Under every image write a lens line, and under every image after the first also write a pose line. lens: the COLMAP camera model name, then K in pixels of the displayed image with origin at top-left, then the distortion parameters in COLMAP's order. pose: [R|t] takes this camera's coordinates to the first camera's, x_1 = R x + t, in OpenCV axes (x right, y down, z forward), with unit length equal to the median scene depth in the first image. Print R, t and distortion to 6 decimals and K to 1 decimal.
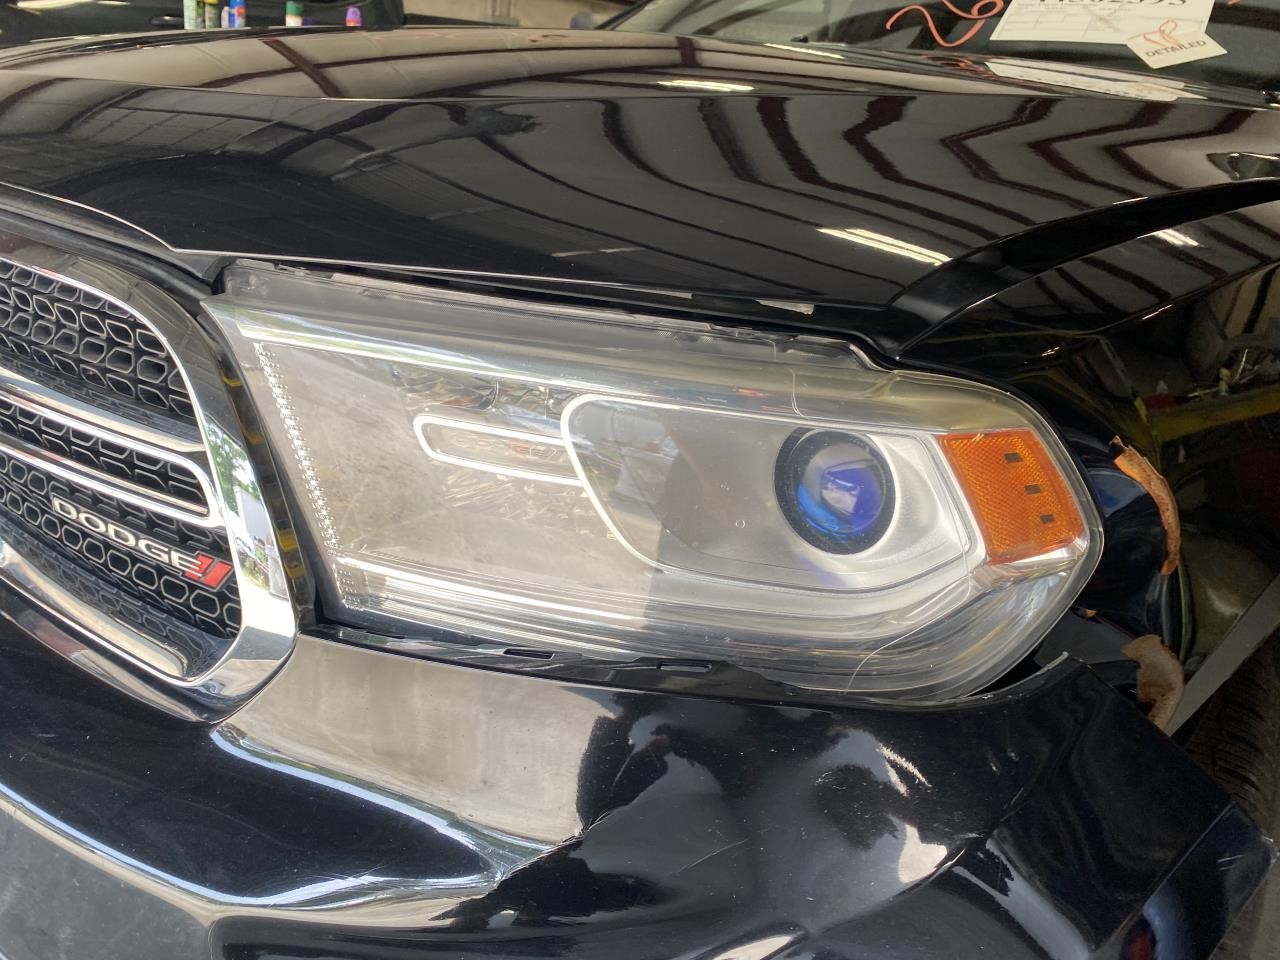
lens RADIAL K [[957.6, 0, 636.6], [0, 957.6, 447.5], [0, 0, 1]] dist [0.015996, -0.011664]
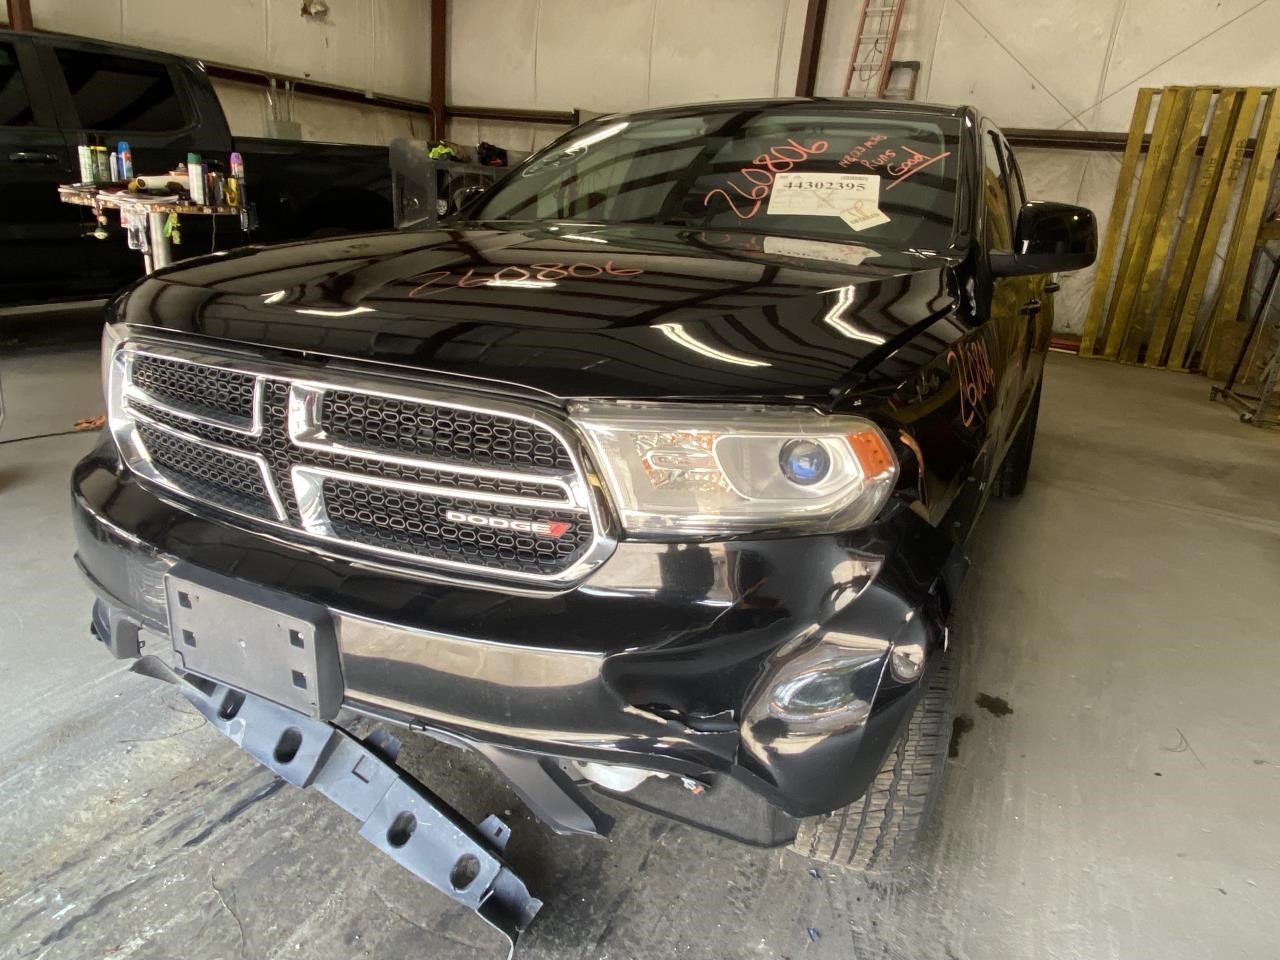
lens RADIAL K [[830.8, 0, 631.3], [0, 830.8, 485.2], [0, 0, 1]] dist [0.012445, -0.012329]
pose [[0.961553, -0.123765, 0.245151, -0.802978], [0.120674, 0.992307, 0.027653, -0.011891], [-0.246687, 0.002994, 0.969091, -1.074870]]
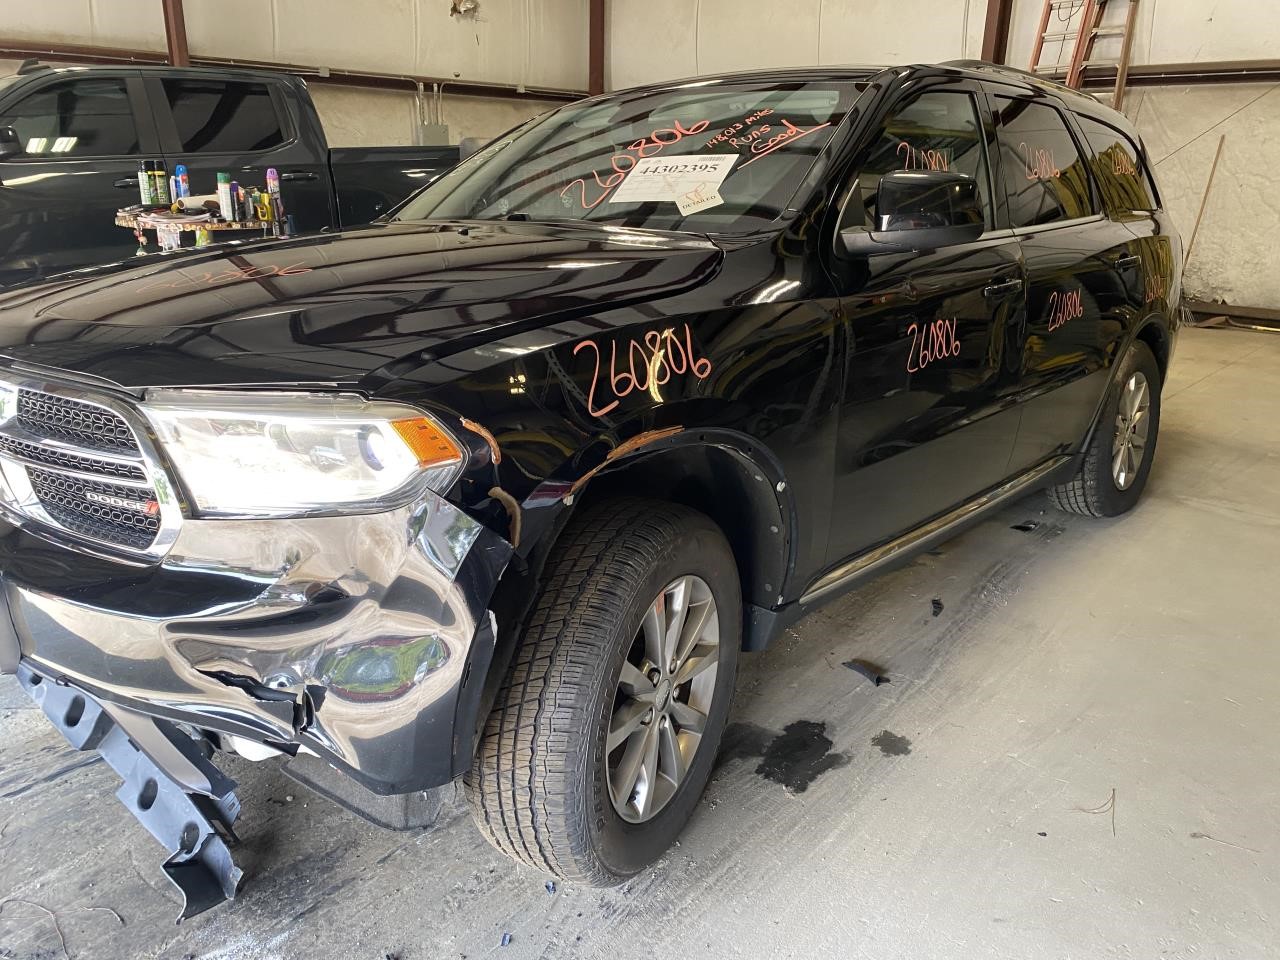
lens RADIAL K [[957.6, 0, 648.7], [0, 957.6, 482.0], [0, 0, 1]] dist [0.015996, -0.011664]
pose [[0.994085, -0.107988, 0.011568, 0.931061], [0.108287, 0.993684, -0.029431, 0.302021], [-0.008316, 0.030509, 0.999500, -1.723868]]
